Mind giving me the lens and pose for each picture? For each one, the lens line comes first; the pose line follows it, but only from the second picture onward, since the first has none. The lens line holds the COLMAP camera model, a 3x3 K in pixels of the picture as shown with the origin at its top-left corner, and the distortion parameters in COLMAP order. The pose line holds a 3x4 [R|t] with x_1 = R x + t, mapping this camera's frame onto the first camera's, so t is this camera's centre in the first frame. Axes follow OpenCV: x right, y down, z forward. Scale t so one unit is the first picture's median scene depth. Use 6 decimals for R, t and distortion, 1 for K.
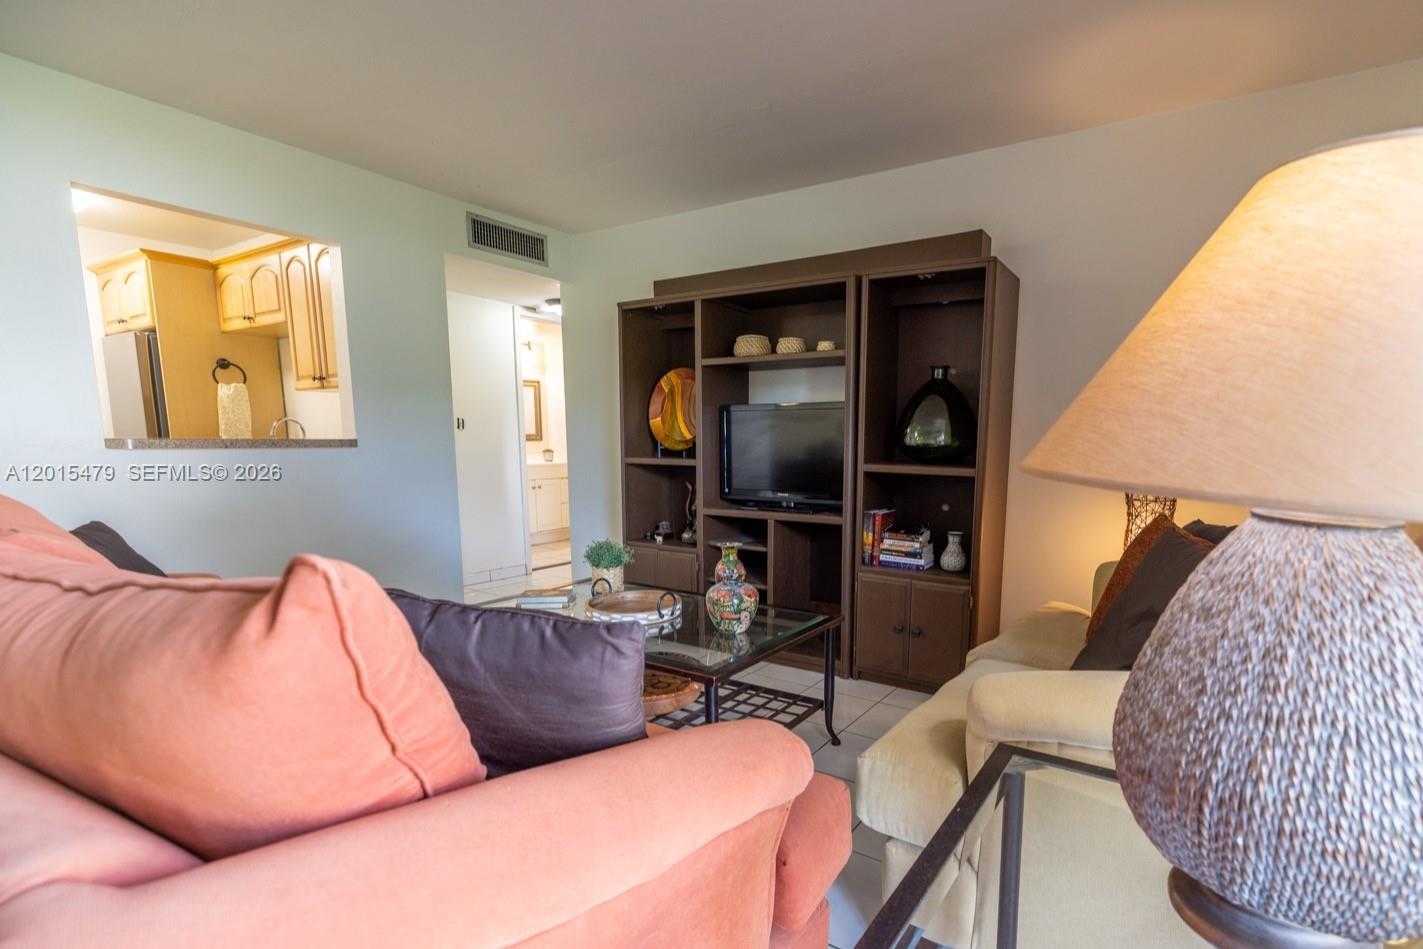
lens RADIAL K [[604.2, 0, 711.3], [0, 604.2, 474.9], [0, 0, 1]] dist [-0.003128, 0.000013]
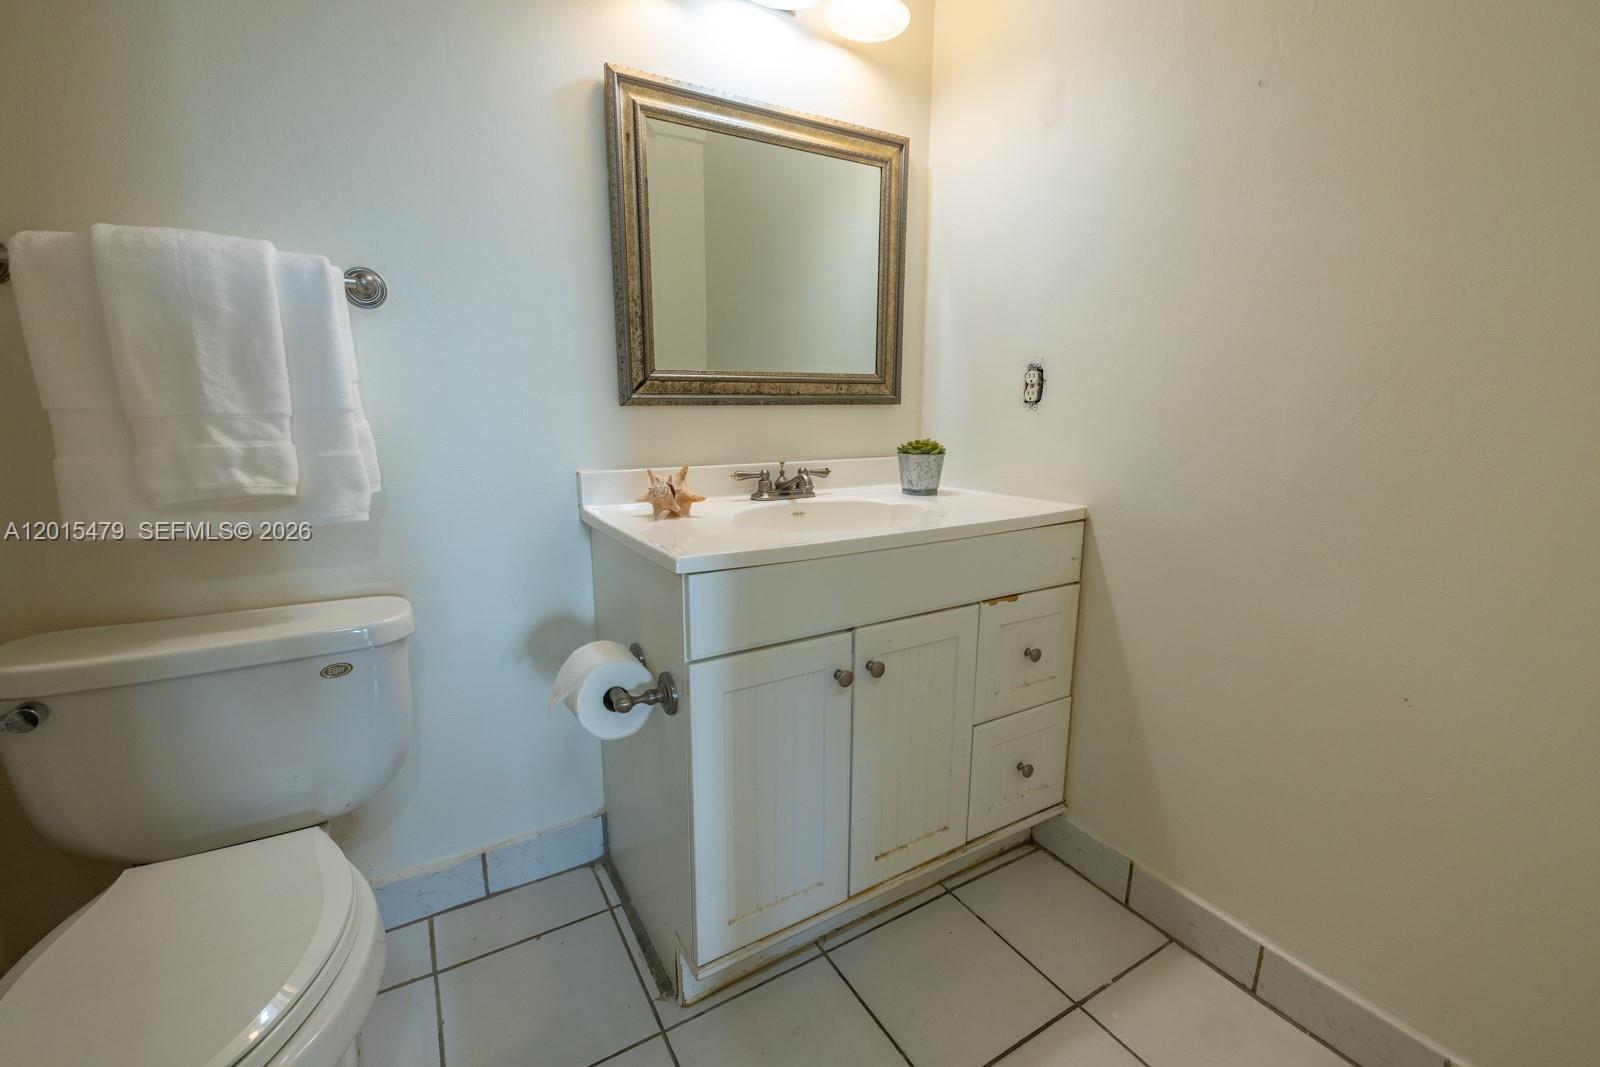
lens RADIAL K [[679.3, 0, 800.9], [0, 679.3, 533.5], [0, 0, 1]] dist [-0.003128, 0.000013]
pose [[0.921566, 0.082963, -0.379255, -0.210789], [-0.038726, 0.991672, 0.122829, -0.038033], [0.386286, -0.098508, 0.917104, 0.737525]]
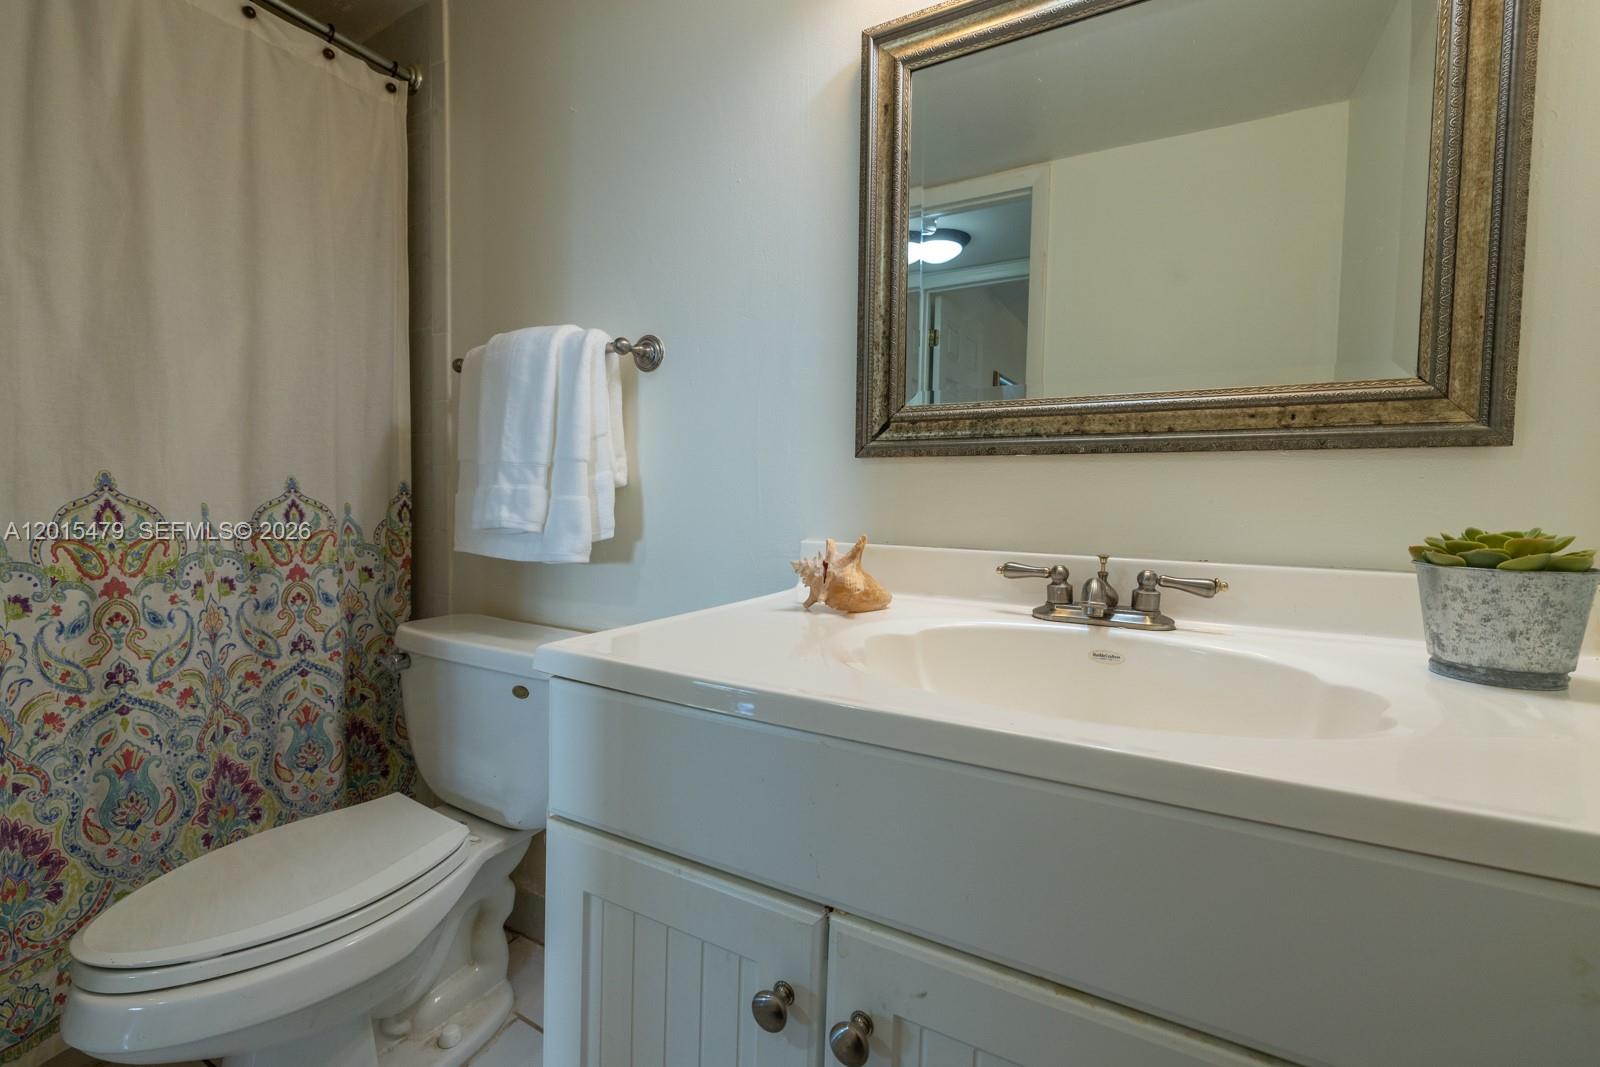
lens RADIAL K [[679.3, 0, 800.0], [0, 679.3, 530.6], [0, 0, 1]] dist [-0.003128, 0.000013]
pose [[0.121109, 0.056447, -0.991033, -0.189643], [-0.096687, 0.994305, 0.044818, -0.038311], [0.987919, 0.090392, 0.125877, 0.884903]]
